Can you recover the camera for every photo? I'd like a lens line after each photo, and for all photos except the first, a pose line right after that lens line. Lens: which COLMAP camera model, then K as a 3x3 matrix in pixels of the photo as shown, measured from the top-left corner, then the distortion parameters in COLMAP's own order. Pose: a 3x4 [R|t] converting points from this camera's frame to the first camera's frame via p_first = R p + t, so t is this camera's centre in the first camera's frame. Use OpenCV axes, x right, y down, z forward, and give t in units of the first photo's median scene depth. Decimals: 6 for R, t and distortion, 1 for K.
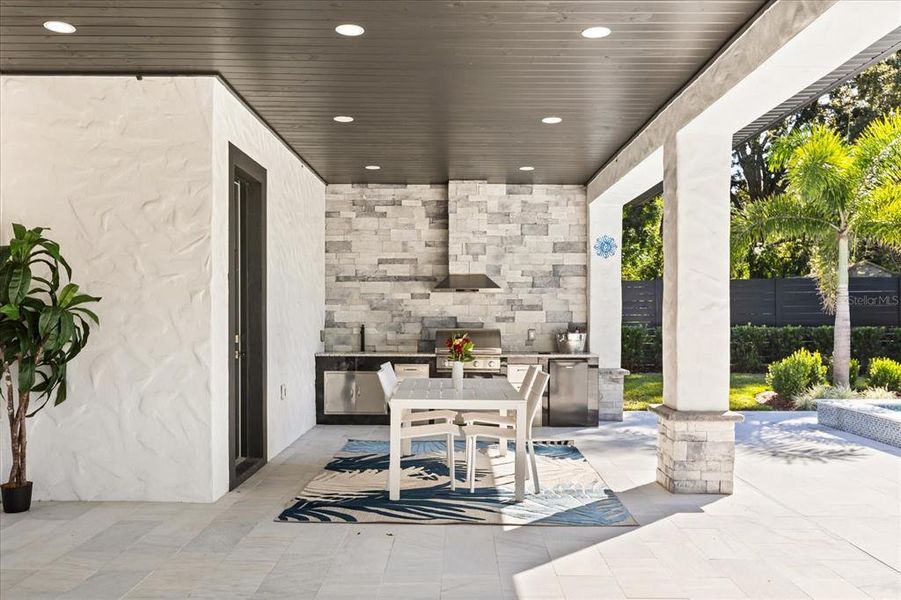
lens RADIAL K [[746.5, 0, 454.8], [0, 746.5, 318.3], [0, 0, 1]] dist [-0.002177, -0.004801]
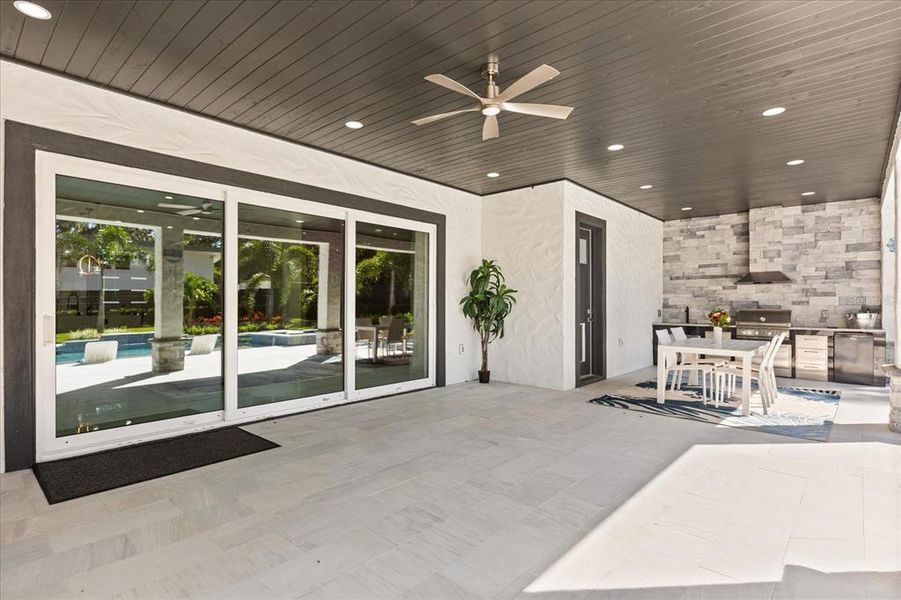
lens RADIAL K [[455.1, 0, 445.9], [0, 455.1, 302.5], [0, 0, 1]] dist [0.006031, -0.000815]
pose [[0.741646, -0.002570, -0.670787, 0.149055], [-0.004195, 0.999955, -0.008470, 0.010716], [0.670779, 0.009095, 0.741602, -0.073187]]
